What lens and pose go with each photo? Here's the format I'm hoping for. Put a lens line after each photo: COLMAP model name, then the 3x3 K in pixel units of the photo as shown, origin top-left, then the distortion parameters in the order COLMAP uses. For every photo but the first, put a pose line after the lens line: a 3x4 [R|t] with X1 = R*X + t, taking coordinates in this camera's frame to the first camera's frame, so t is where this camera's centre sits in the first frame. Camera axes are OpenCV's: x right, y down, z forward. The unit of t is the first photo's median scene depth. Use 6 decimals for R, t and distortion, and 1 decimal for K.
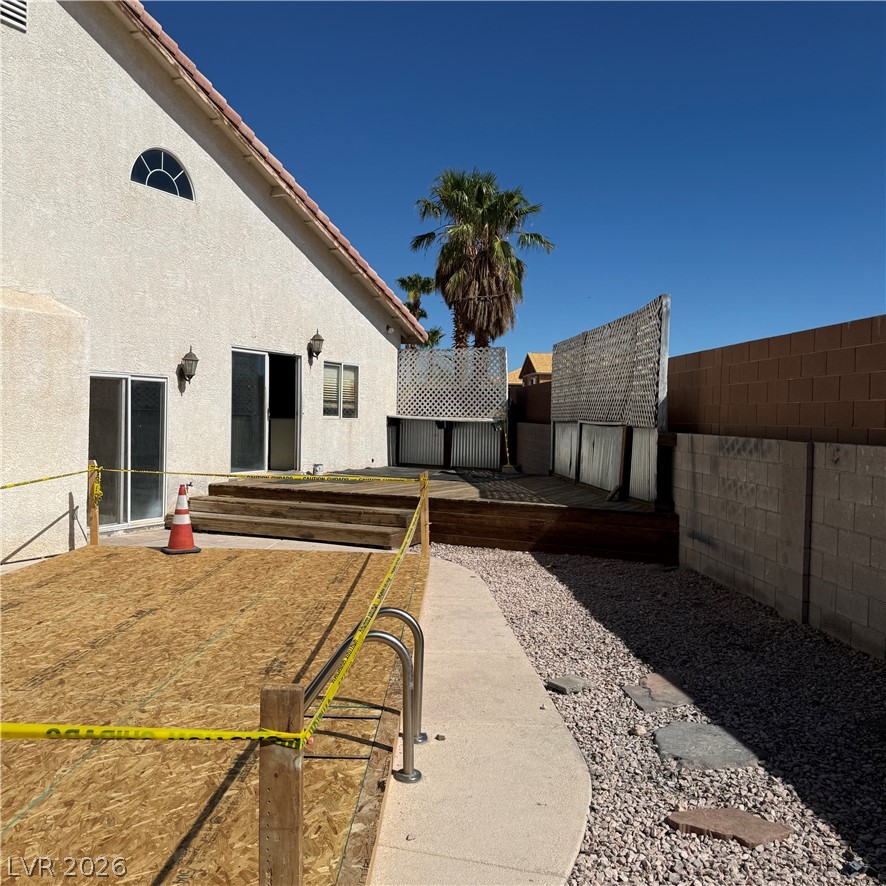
lens RADIAL K [[823.8, 0, 443.3], [0, 823.8, 437.7], [0, 0, 1]] dist [0.016906, 0.000000]
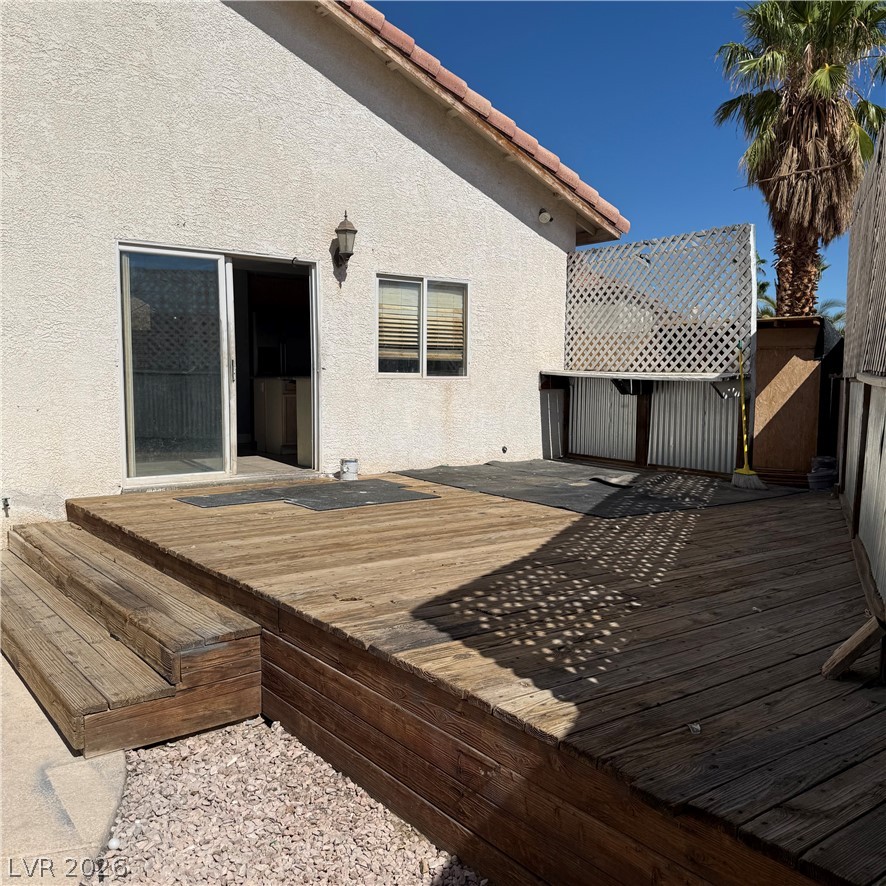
lens RADIAL K [[823.8, 0, 429.0], [0, 823.8, 461.7], [0, 0, 1]] dist [0.016906, 0.000000]
pose [[0.885819, 0.034135, -0.462774, 0.136501], [0.000664, 0.997196, 0.074827, -0.007337], [0.464031, -0.066590, 0.883313, 0.476551]]
